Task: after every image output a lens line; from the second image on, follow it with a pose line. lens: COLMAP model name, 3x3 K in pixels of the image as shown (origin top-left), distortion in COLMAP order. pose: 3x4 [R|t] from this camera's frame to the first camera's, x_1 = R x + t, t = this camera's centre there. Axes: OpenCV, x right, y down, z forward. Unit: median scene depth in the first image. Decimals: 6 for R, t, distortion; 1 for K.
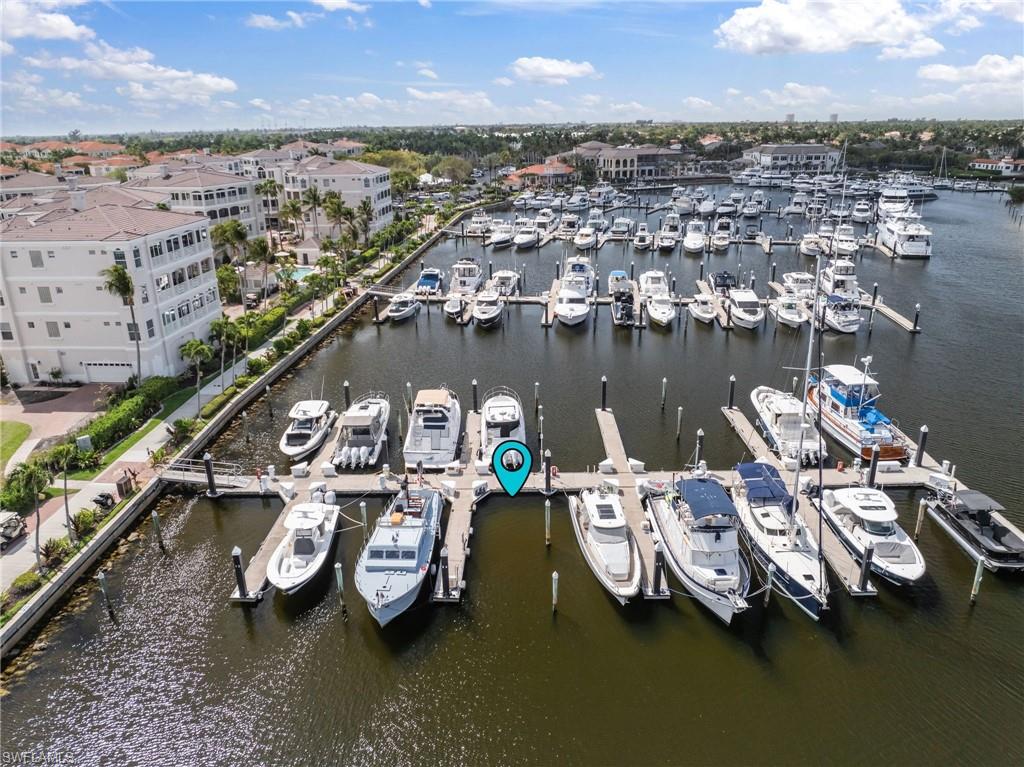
lens RADIAL K [[718.6, 0, 513.5], [0, 718.6, 379.5], [0, 0, 1]] dist [-0.030313, -0.004087]
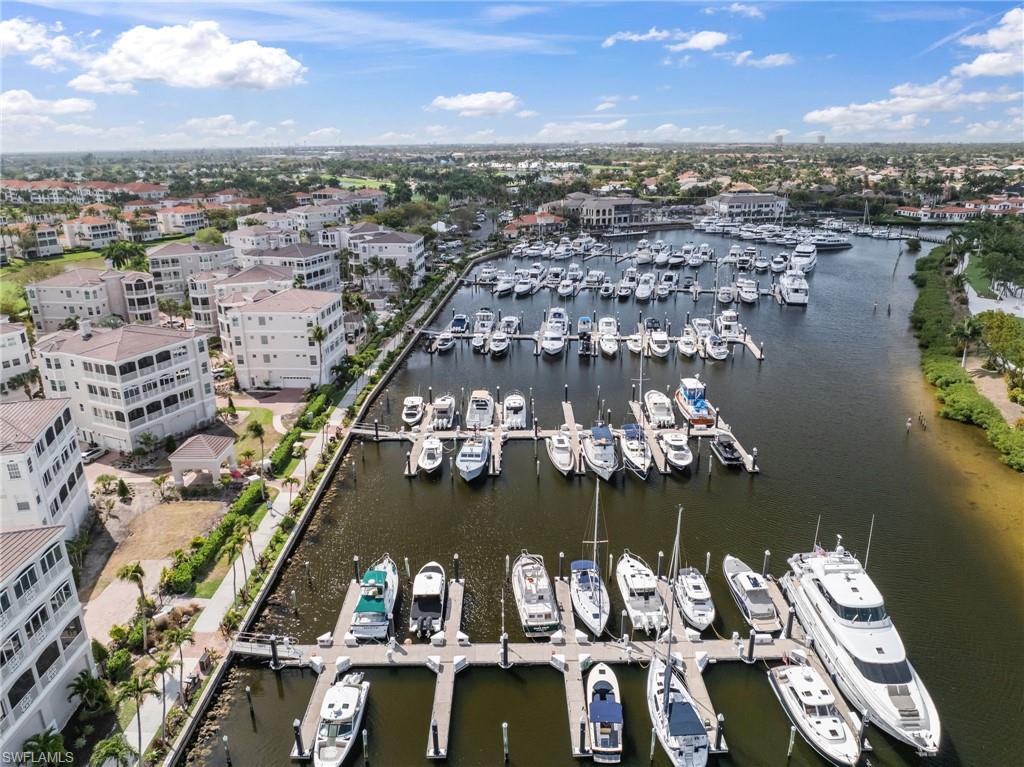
lens RADIAL K [[718.6, 0, 513.5], [0, 718.6, 379.5], [0, 0, 1]] dist [-0.030313, -0.004087]
pose [[0.999960, 0.001455, 0.008876, -0.025947], [-0.001257, 0.999751, -0.022267, 0.020998], [-0.008907, 0.022255, 0.999713, -0.759042]]
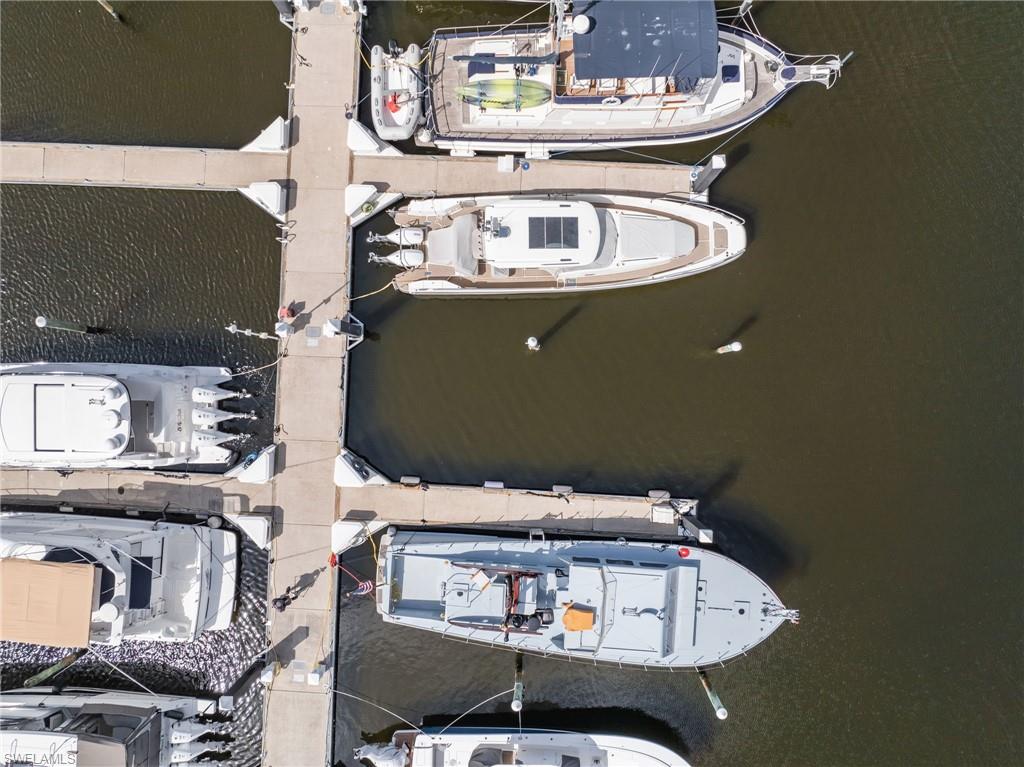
lens RADIAL K [[718.6, 0, 513.5], [0, 718.6, 379.5], [0, 0, 1]] dist [-0.030313, -0.004087]
pose [[0.039823, -0.999156, 0.010053, 0.009720], [0.360268, 0.023742, 0.932547, -0.179730], [-0.931999, -0.033515, 0.360909, 0.485107]]
